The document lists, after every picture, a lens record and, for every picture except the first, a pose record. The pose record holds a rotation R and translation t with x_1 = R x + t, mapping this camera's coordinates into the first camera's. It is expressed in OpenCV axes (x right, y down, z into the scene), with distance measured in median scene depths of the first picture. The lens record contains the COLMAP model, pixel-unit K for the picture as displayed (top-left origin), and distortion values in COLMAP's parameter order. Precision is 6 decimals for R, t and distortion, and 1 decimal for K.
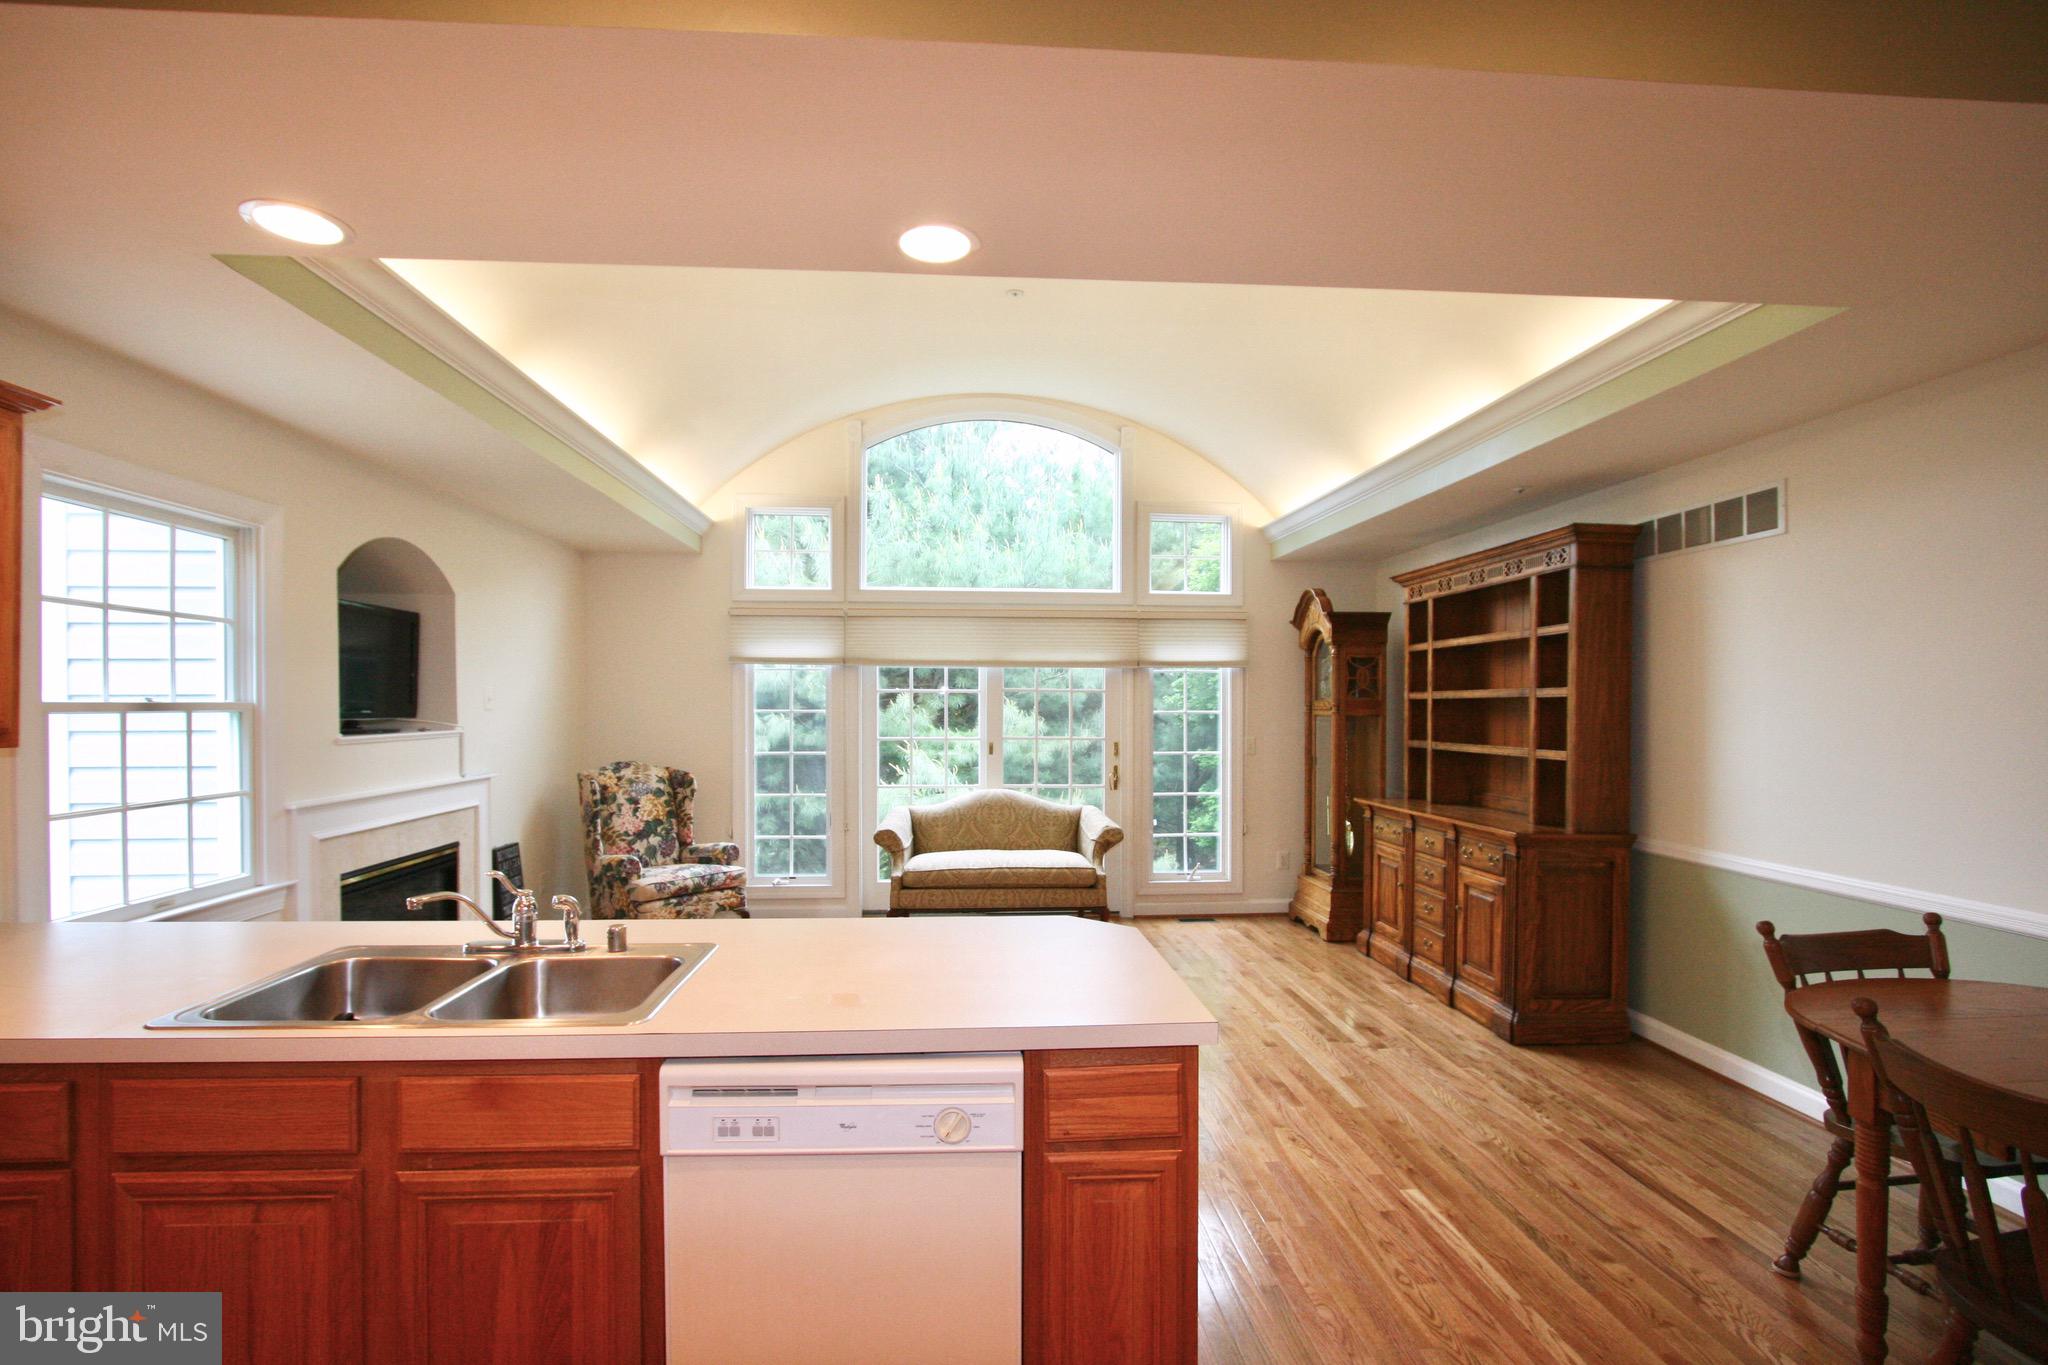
lens RADIAL K [[948.7, 0, 1008.0], [0, 948.7, 708.1], [0, 0, 1]] dist [-0.017185, 0.002294]
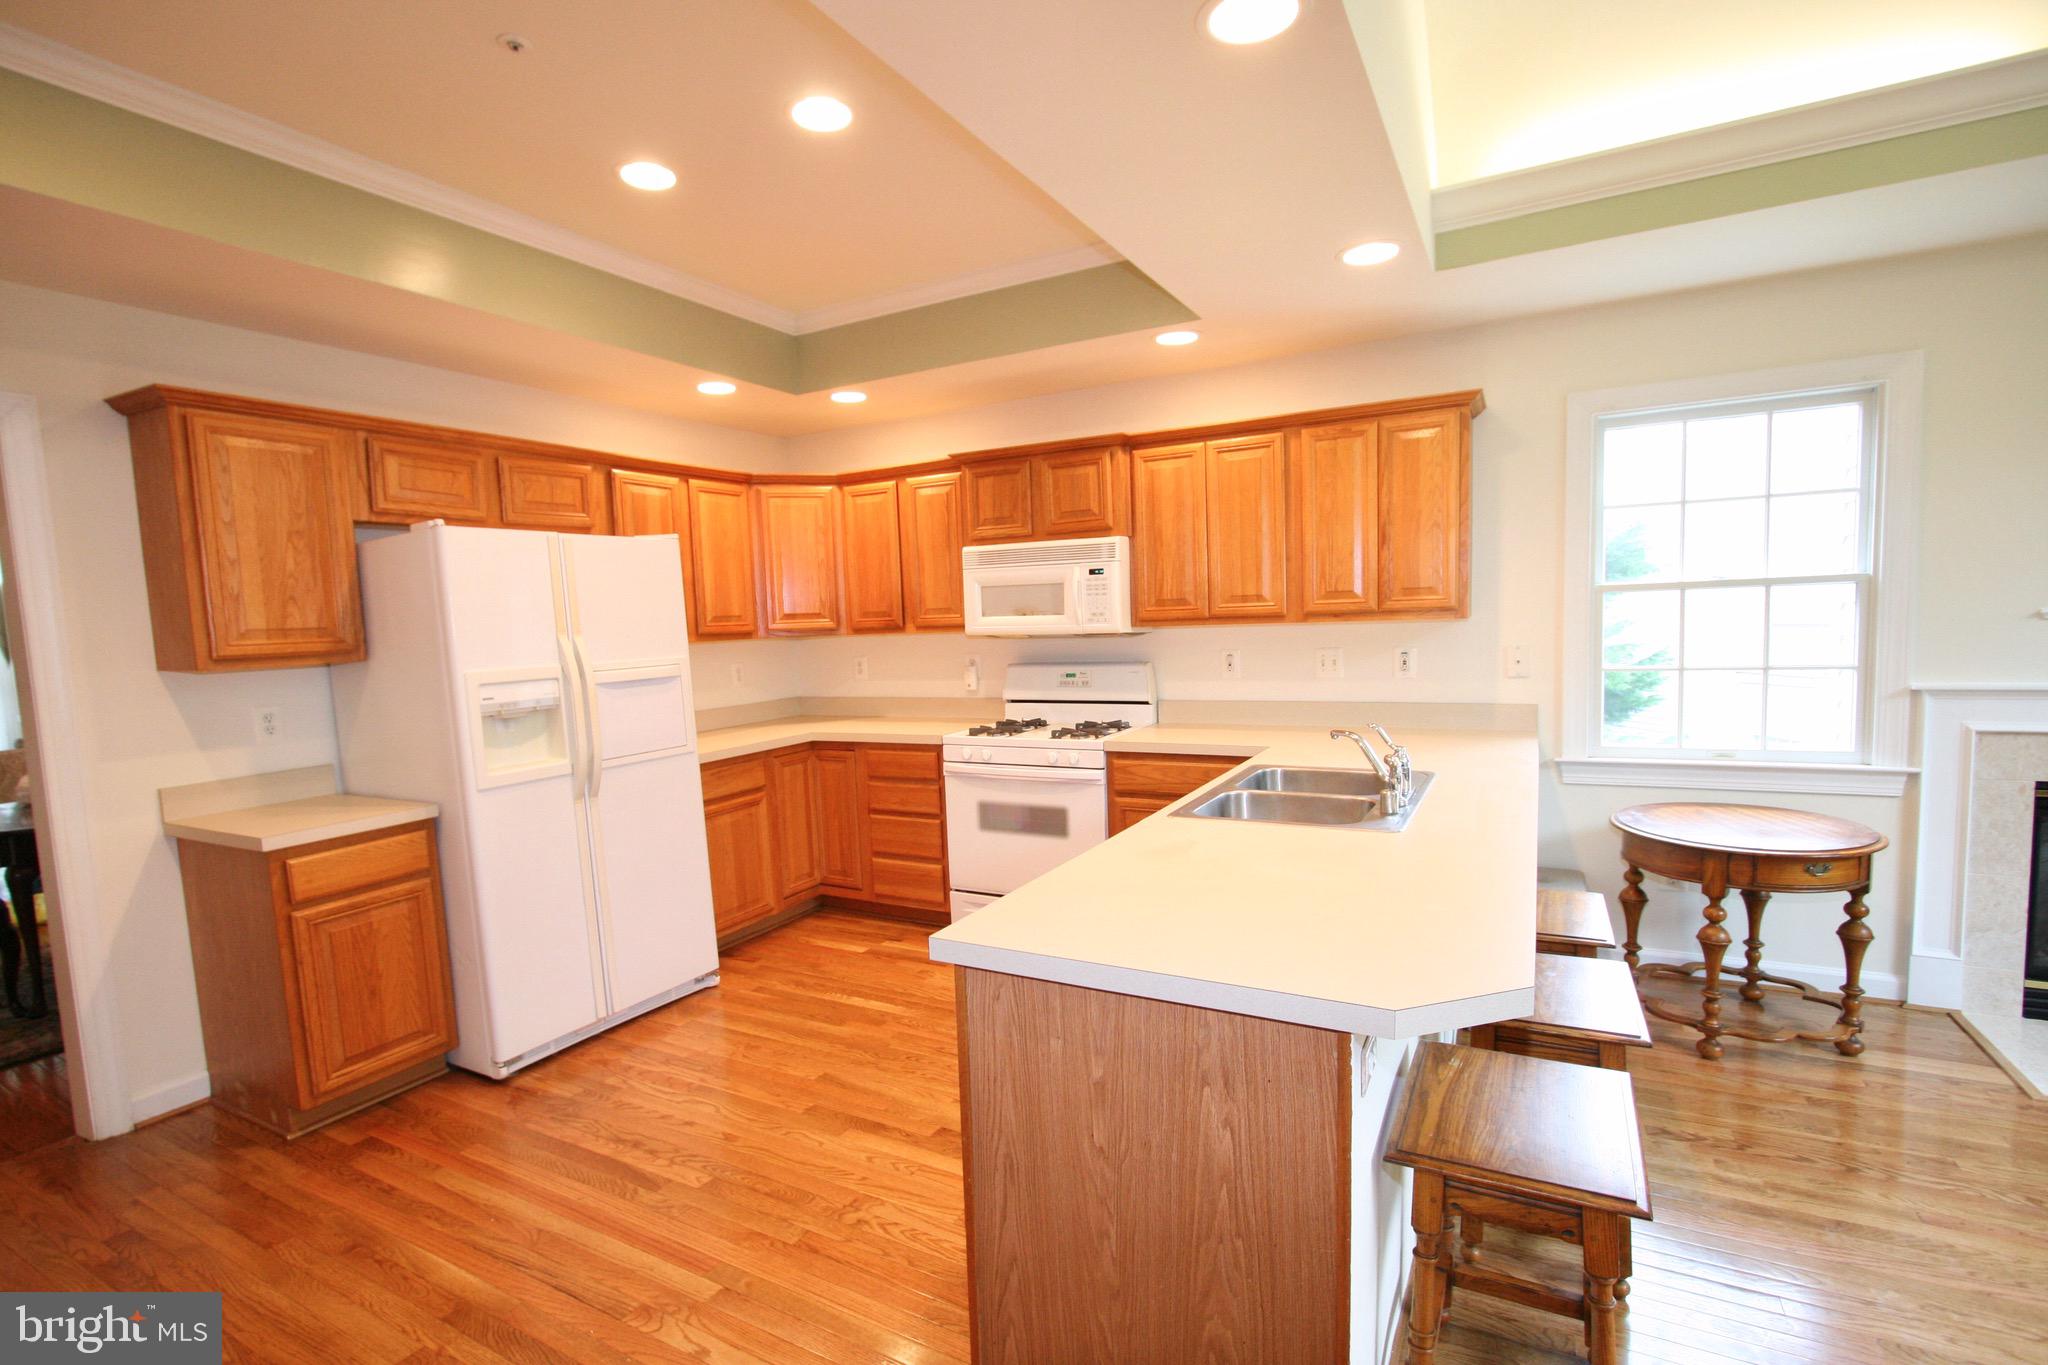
lens RADIAL K [[948.7, 0, 1011.3], [0, 948.7, 705.2], [0, 0, 1]] dist [-0.017185, 0.002294]
pose [[-0.541609, 0.095834, -0.835150, 0.295324], [0.036691, 0.995229, 0.090409, 0.006031], [0.839829, 0.018324, -0.542541, 0.492454]]
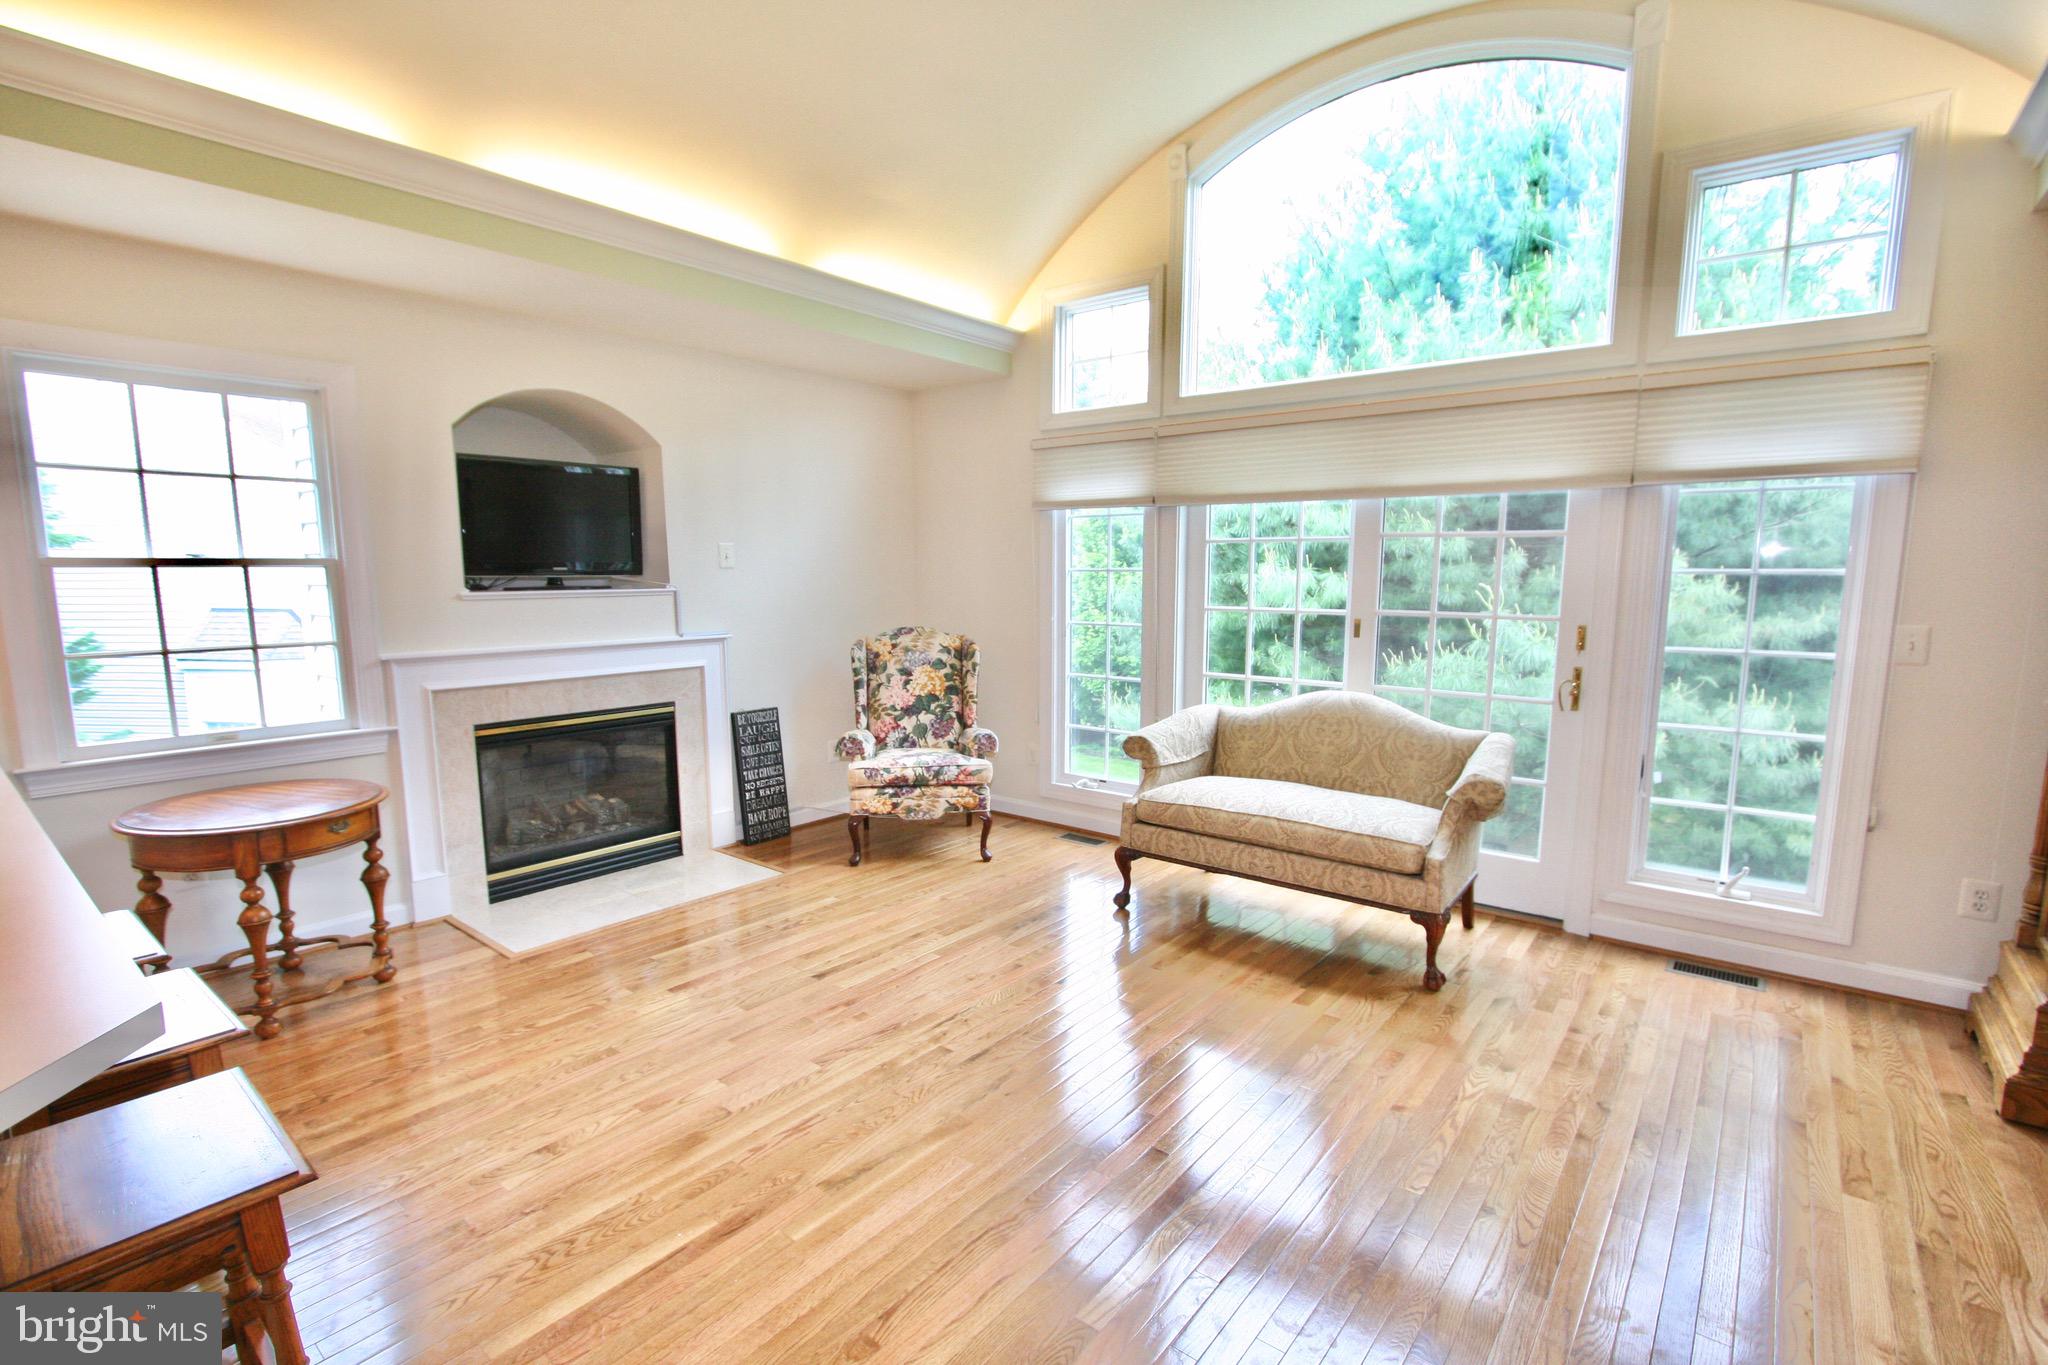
lens RADIAL K [[948.7, 0, 1014.0], [0, 948.7, 705.4], [0, 0, 1]] dist [-0.017185, 0.002294]
pose [[0.731548, 0.092626, -0.675469, 0.307374], [0.000360, 0.990676, 0.136240, 0.008919], [0.681790, -0.099910, 0.724693, 0.460535]]
